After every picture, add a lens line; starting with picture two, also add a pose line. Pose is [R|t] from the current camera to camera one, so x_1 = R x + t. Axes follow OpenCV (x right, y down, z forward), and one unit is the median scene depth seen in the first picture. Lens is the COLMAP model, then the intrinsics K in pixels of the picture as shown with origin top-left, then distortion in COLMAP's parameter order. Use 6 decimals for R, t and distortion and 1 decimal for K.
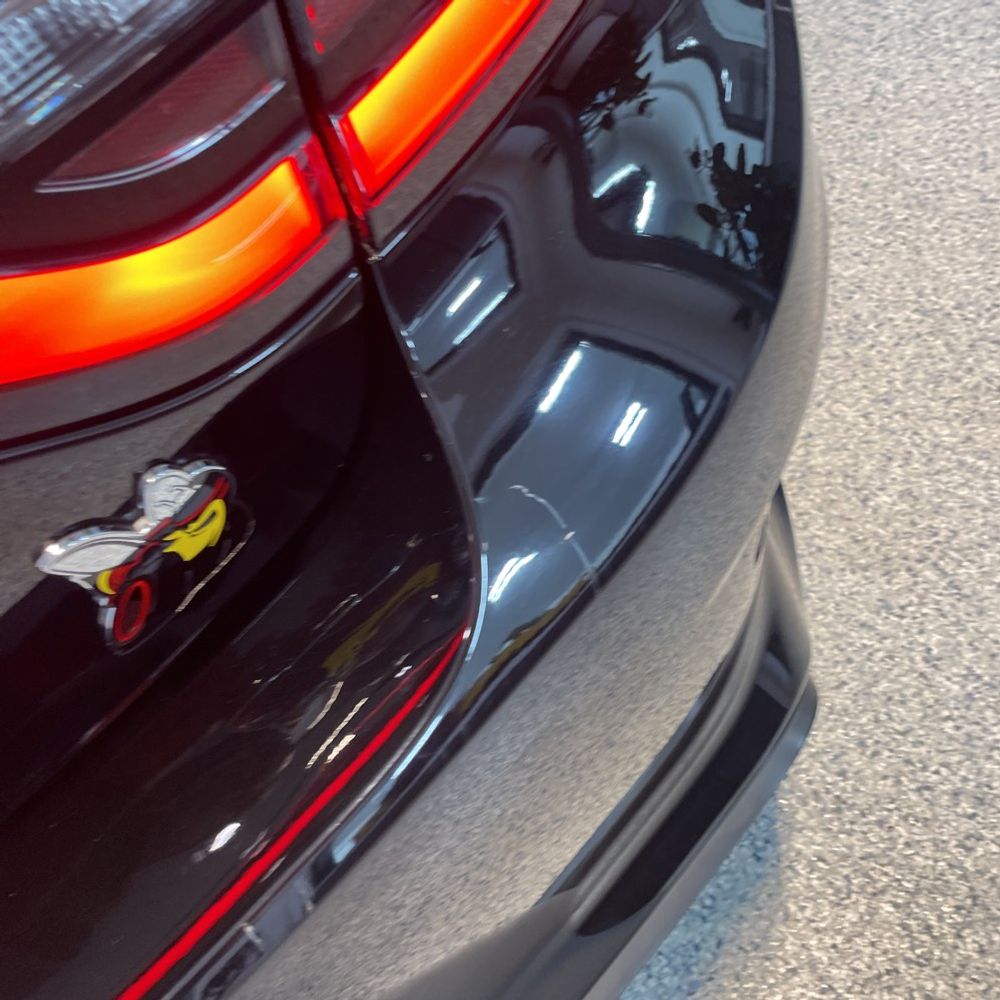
lens RADIAL K [[1000.9, 0, 503.9], [0, 1000.9, 497.5], [0, 0, 1]] dist [-0.007248, 0.000000]
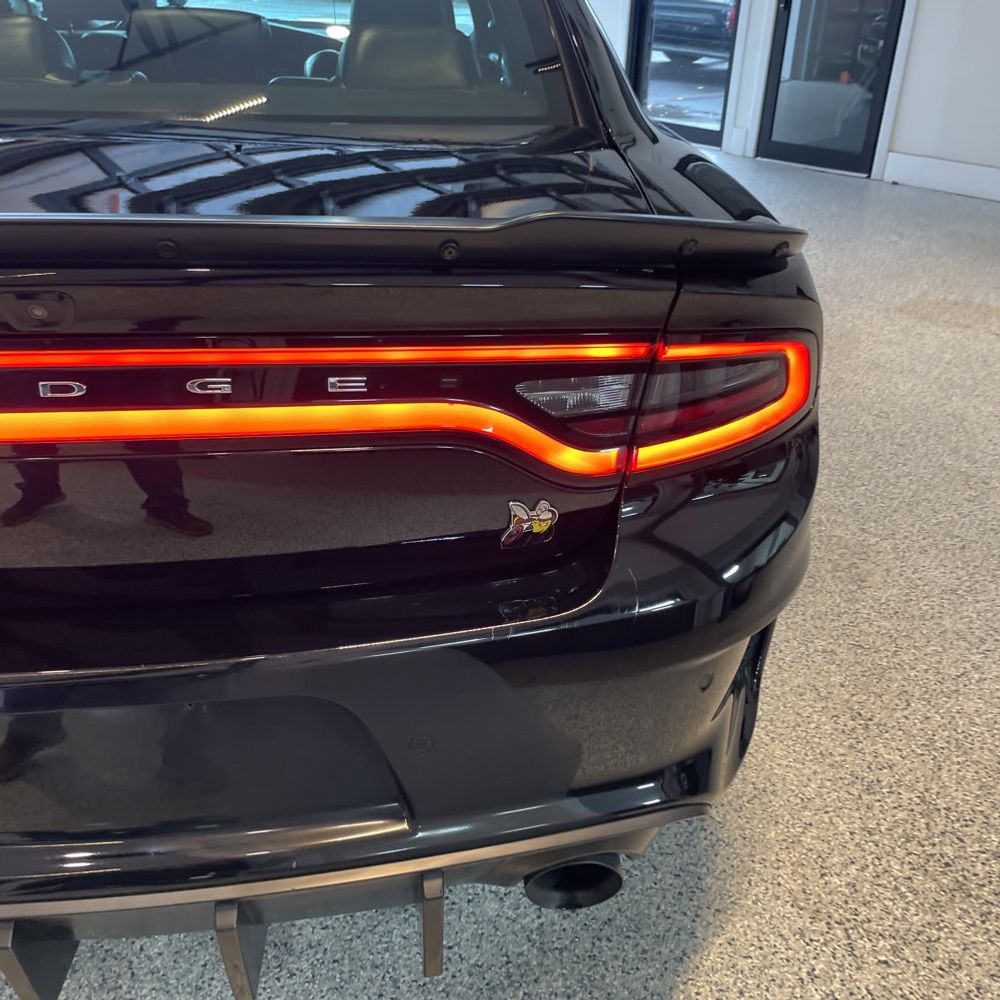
lens RADIAL K [[1000.9, 0, 499.1], [0, 1000.9, 501.1], [0, 0, 1]] dist [-0.007248, 0.000000]
pose [[0.845402, 0.440492, -0.302097, 0.162848], [-0.528618, 0.771047, -0.355033, 0.357341], [0.076542, 0.459840, 0.884697, -0.593389]]
